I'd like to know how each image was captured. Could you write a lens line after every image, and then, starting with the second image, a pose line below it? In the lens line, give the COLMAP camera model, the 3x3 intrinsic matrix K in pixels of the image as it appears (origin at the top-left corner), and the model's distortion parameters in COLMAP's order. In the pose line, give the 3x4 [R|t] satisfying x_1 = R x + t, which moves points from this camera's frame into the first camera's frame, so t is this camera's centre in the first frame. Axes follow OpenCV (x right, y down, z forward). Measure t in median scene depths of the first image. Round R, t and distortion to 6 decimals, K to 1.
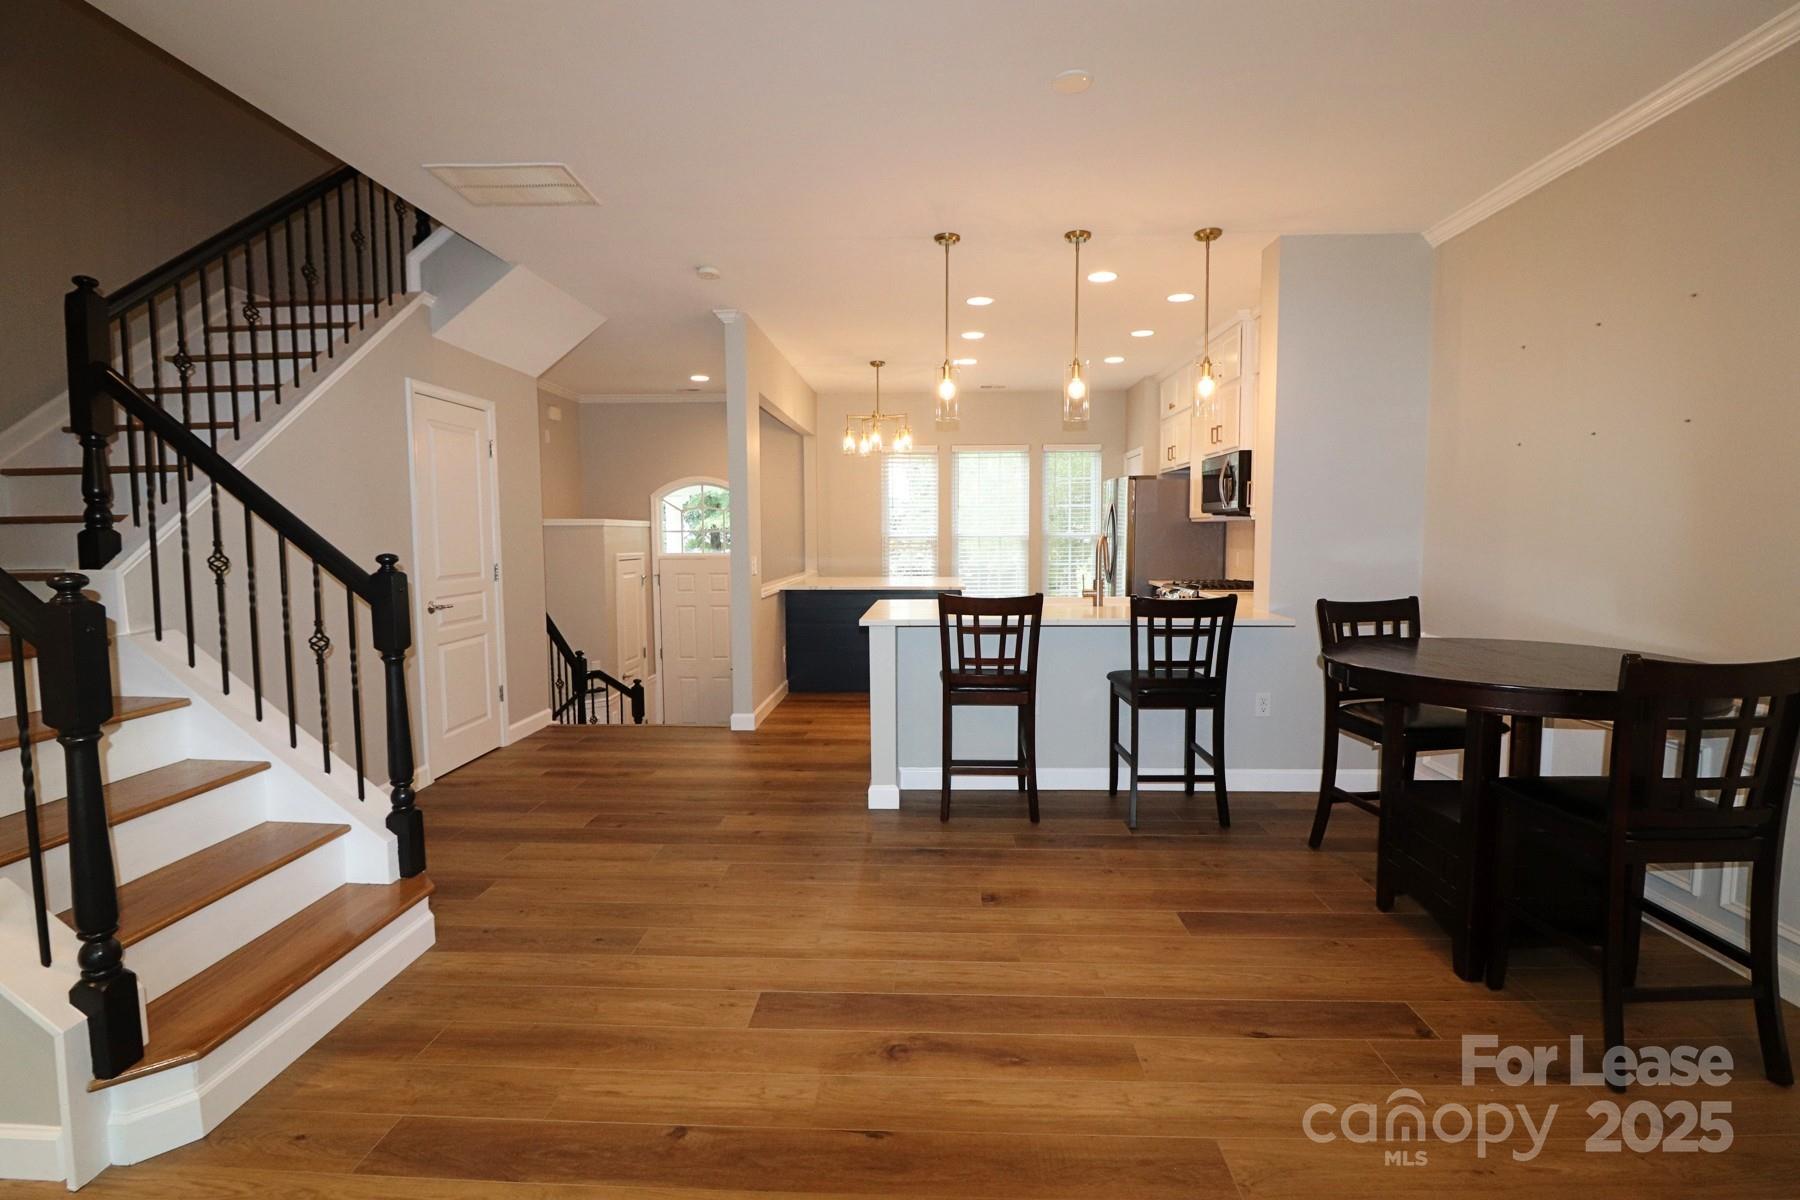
lens RADIAL K [[827.0, 0, 907.4], [0, 827.0, 595.4], [0, 0, 1]] dist [0.000932, -0.013585]
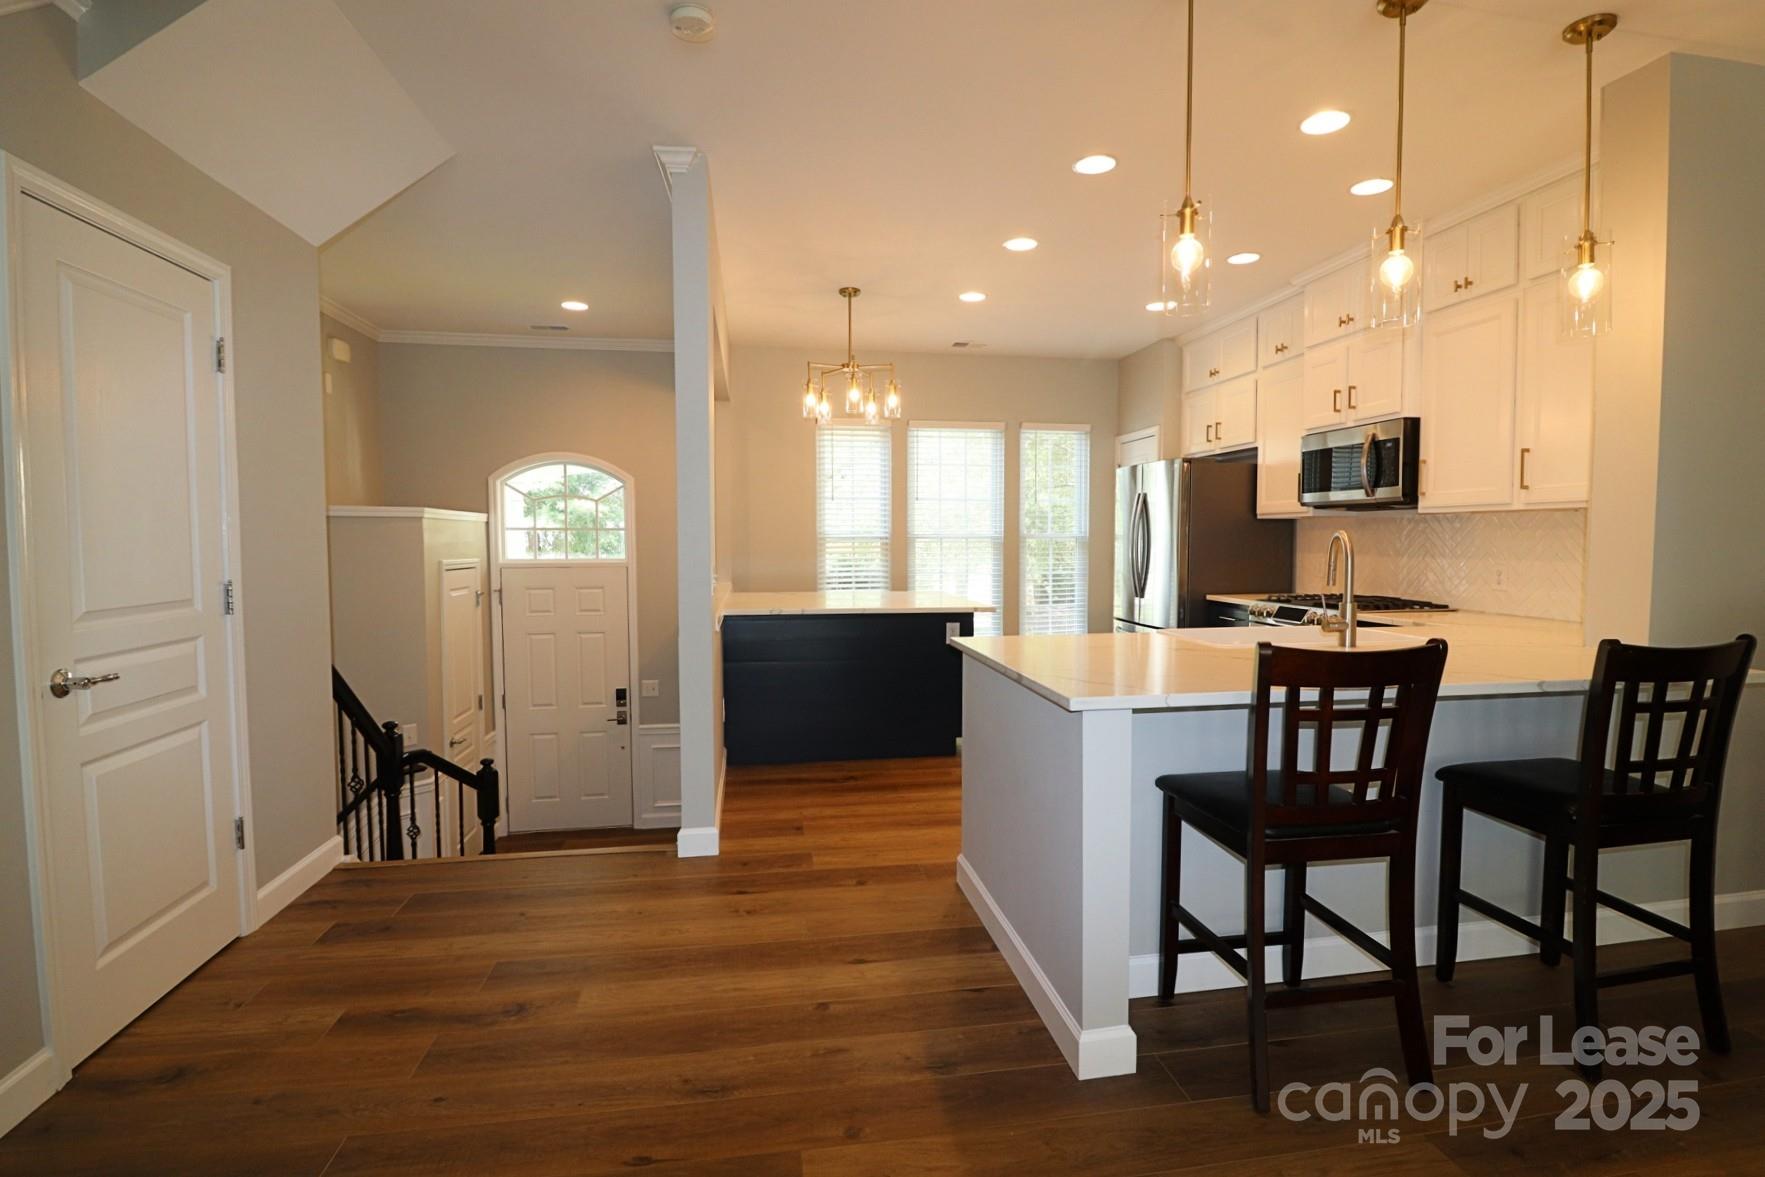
lens RADIAL K [[828.6, 0, 893.8], [0, 828.6, 578.5], [0, 0, 1]] dist [-0.001035, -0.013582]
pose [[0.979682, -0.005381, 0.200485, -0.219848], [0.010680, 0.999621, -0.025359, -0.025285], [-0.200272, 0.026985, 0.979369, 0.467328]]
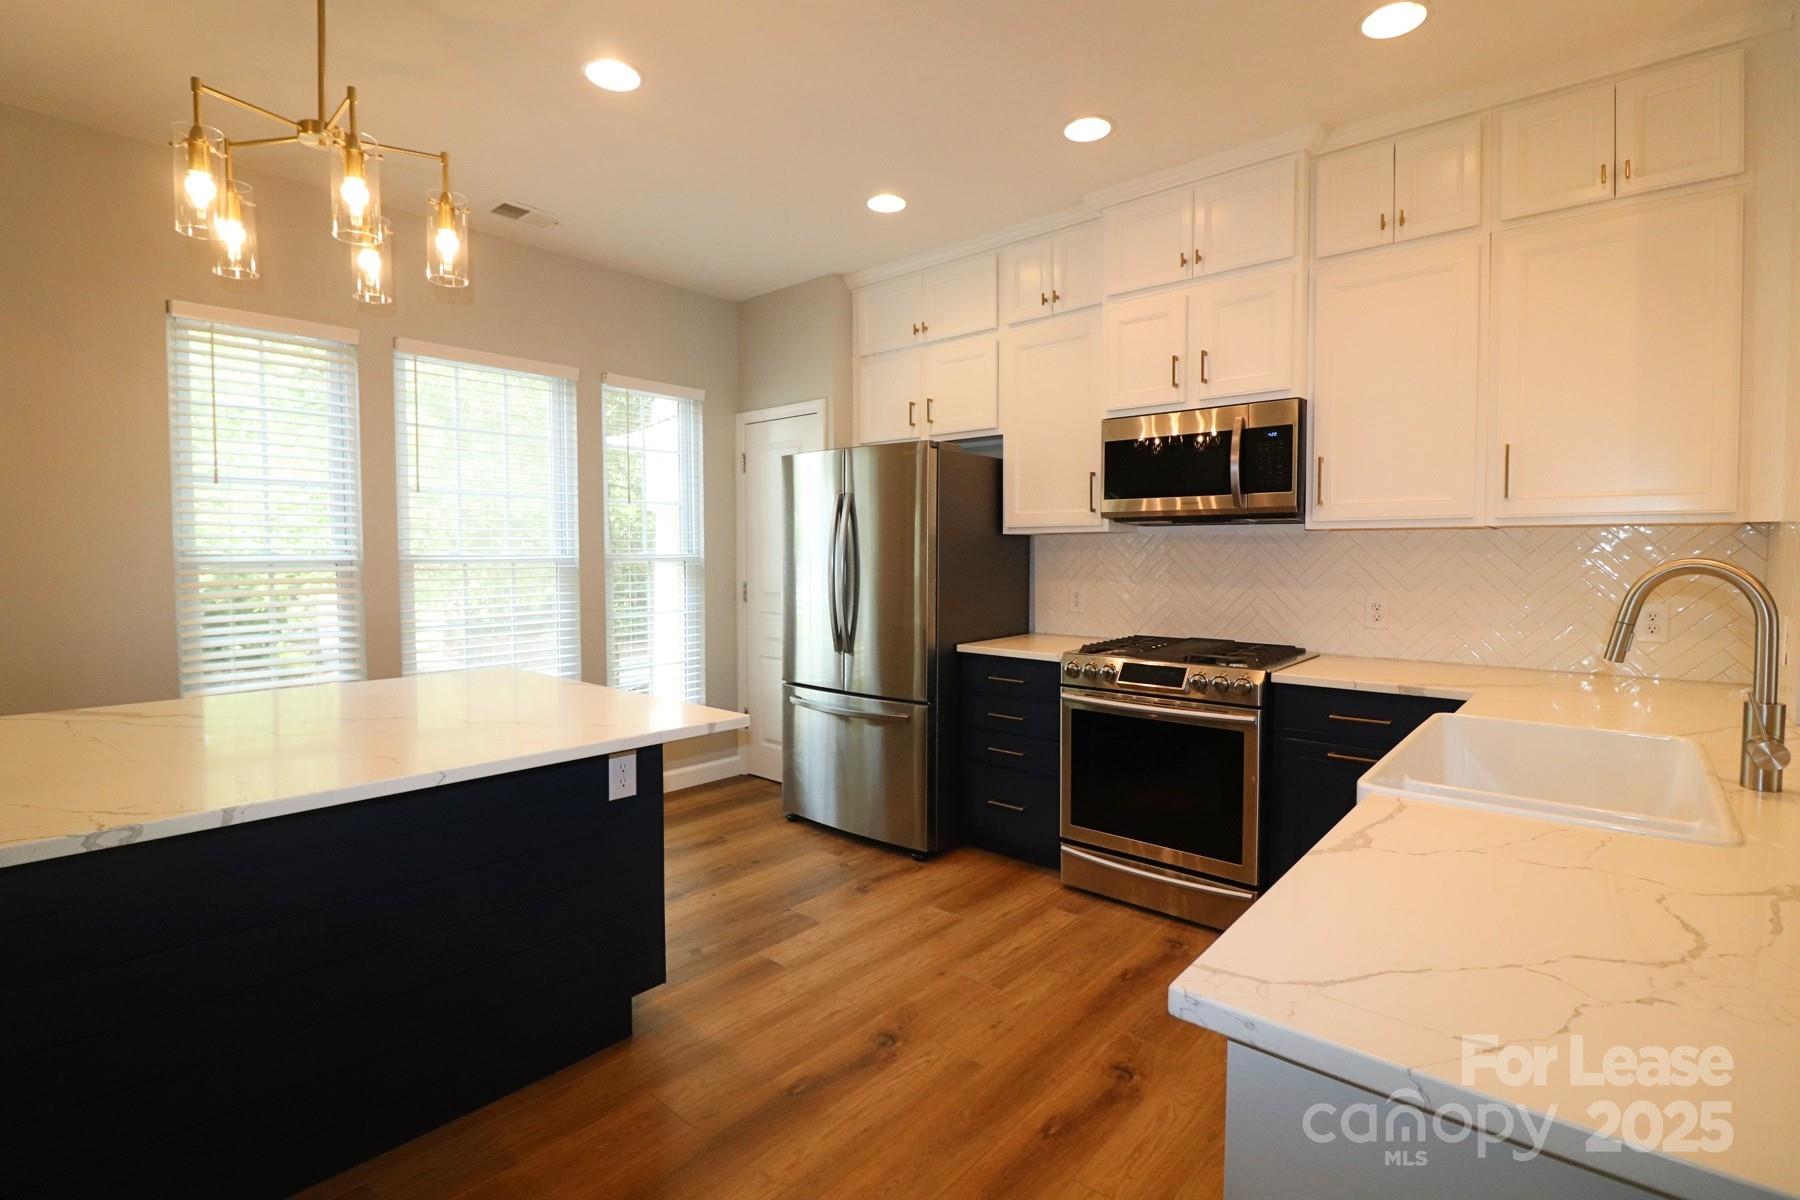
lens RADIAL K [[845.0, 0, 911.5], [0, 845.0, 589.8], [0, 0, 1]] dist [-0.001035, -0.013582]
pose [[0.629482, -0.026200, 0.776574, -0.209819], [0.055055, 0.998423, -0.010942, -0.073591], [-0.775063, 0.049642, 0.629932, 1.041985]]
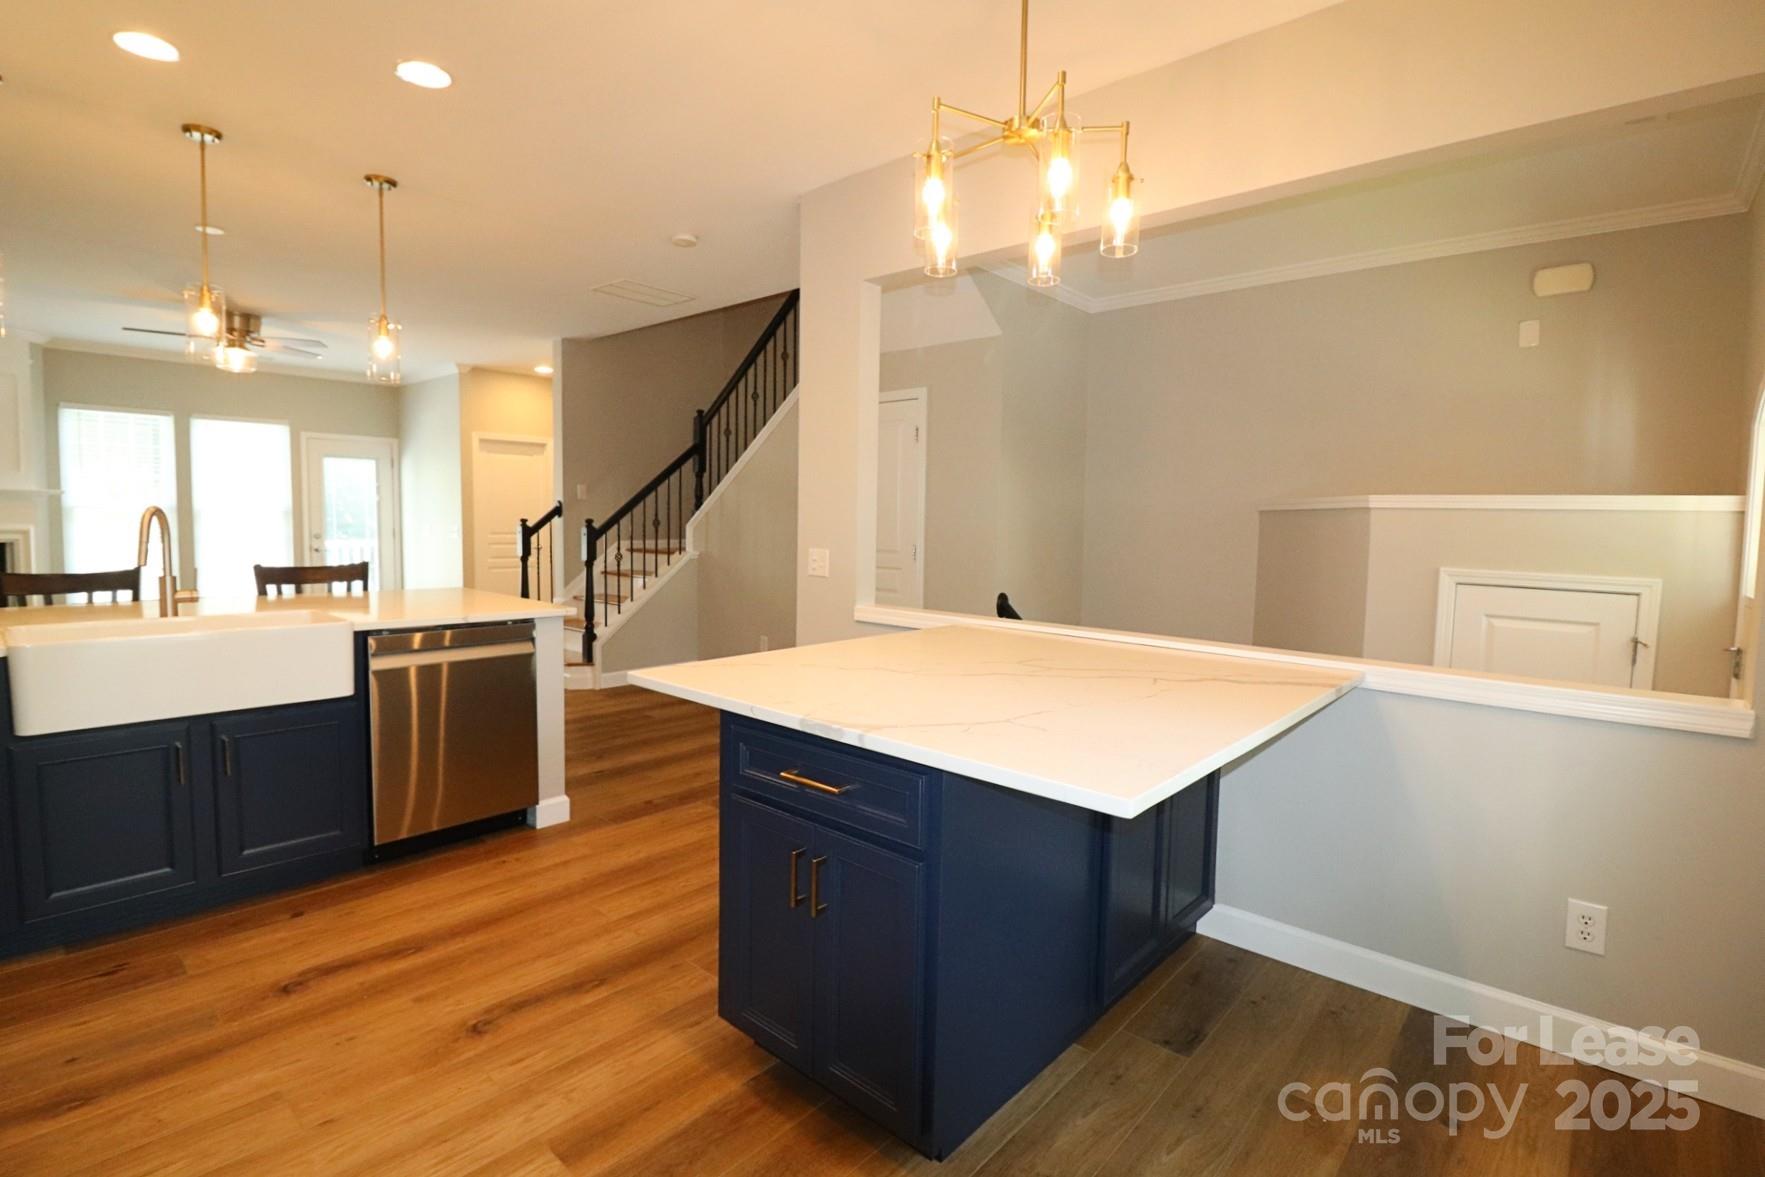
lens RADIAL K [[828.6, 0, 893.8], [0, 828.6, 578.5], [0, 0, 1]] dist [-0.001035, -0.013582]
pose [[-0.632811, 0.048008, -0.772816, 0.361868], [-0.075731, 0.989453, 0.123477, -0.136056], [0.770594, 0.136664, -0.622502, 1.813261]]
